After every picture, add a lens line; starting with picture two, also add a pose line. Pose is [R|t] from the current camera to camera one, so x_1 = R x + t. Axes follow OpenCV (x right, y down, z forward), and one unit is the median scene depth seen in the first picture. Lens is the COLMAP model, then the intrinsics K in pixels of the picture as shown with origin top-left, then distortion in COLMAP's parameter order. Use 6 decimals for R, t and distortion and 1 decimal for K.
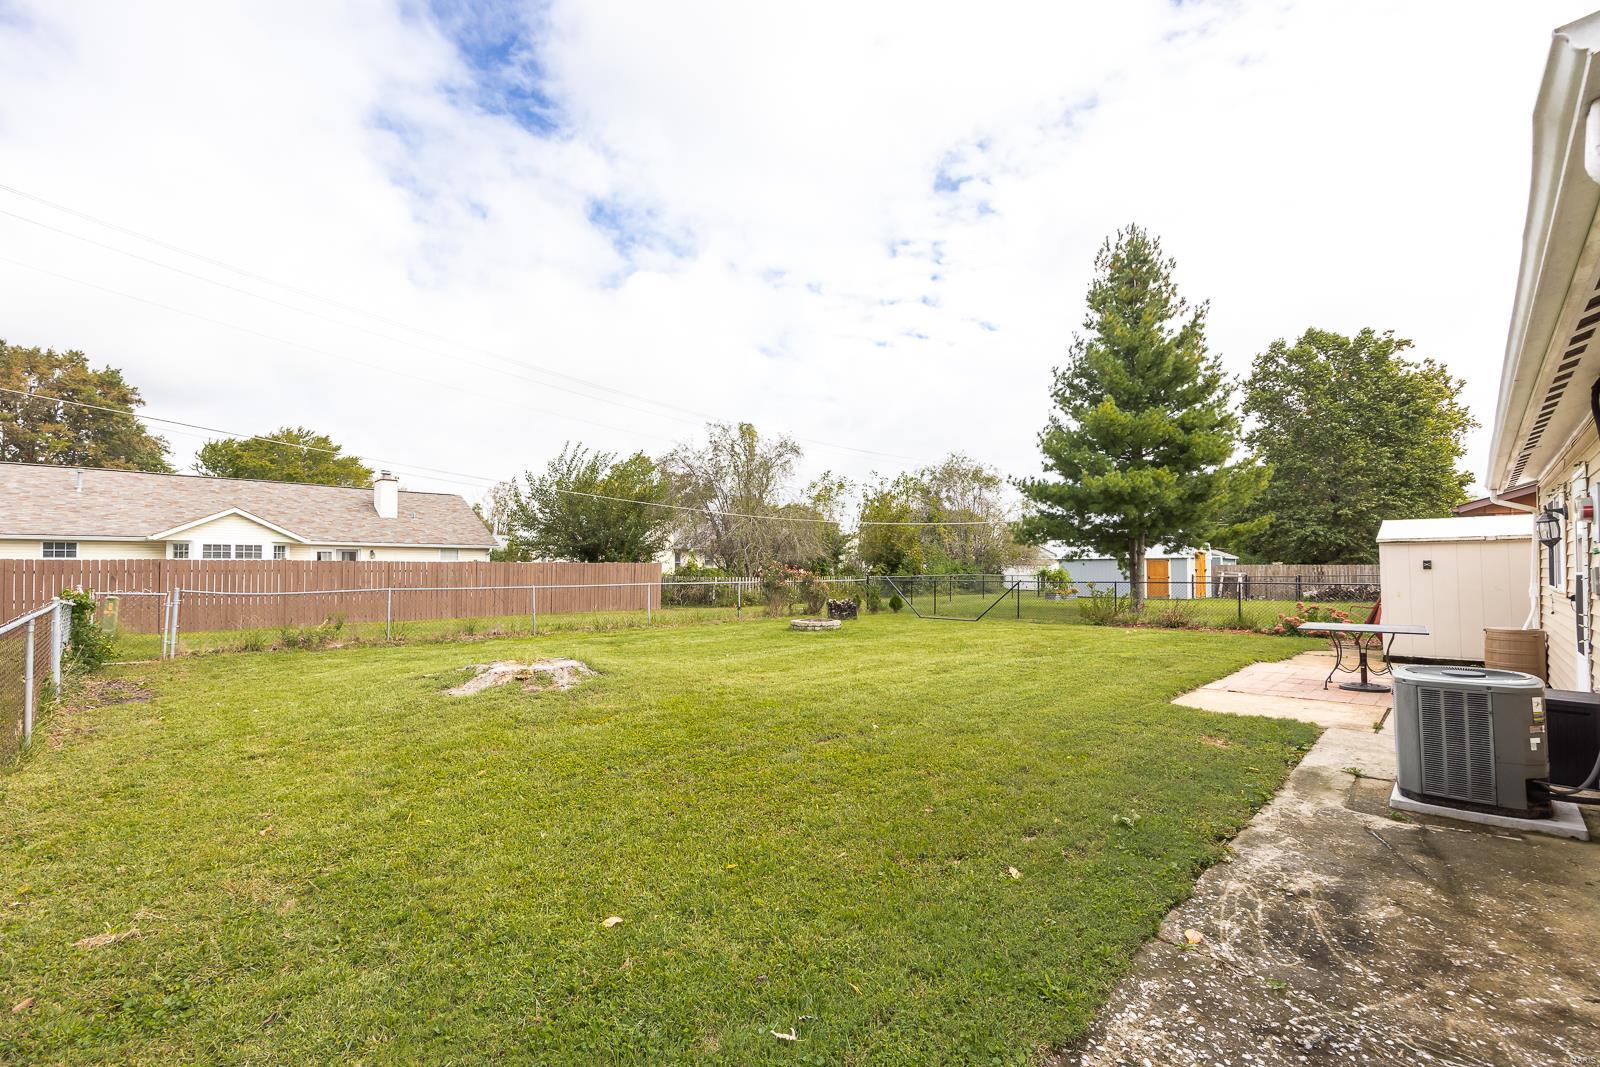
lens RADIAL K [[677.1, 0, 714.9], [0, 677.1, 541.8], [0, 0, 1]] dist [0.000697, 0.000163]
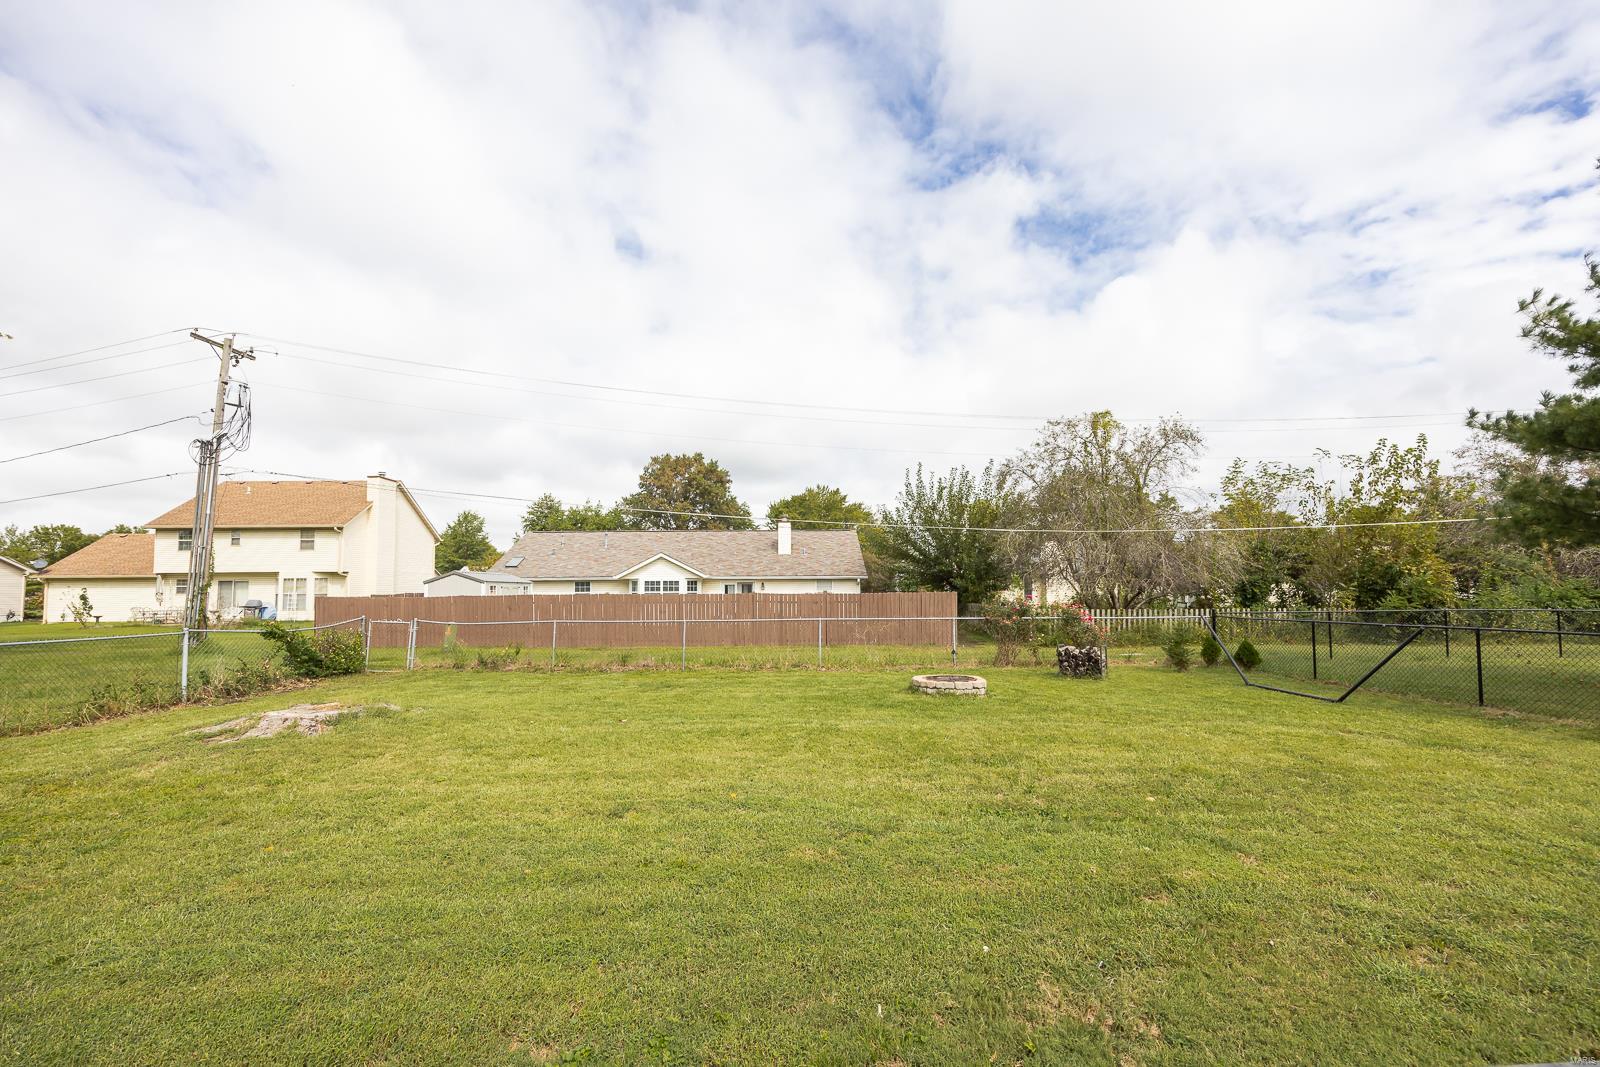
lens RADIAL K [[623.7, 0, 794.9], [0, 623.7, 531.2], [0, 0, 1]] dist [-0.001684, -0.000028]
pose [[0.754000, -0.073567, -0.652742, 0.244763], [0.033006, 0.996697, -0.074206, 0.005460], [0.656045, 0.034407, 0.753937, 0.227356]]
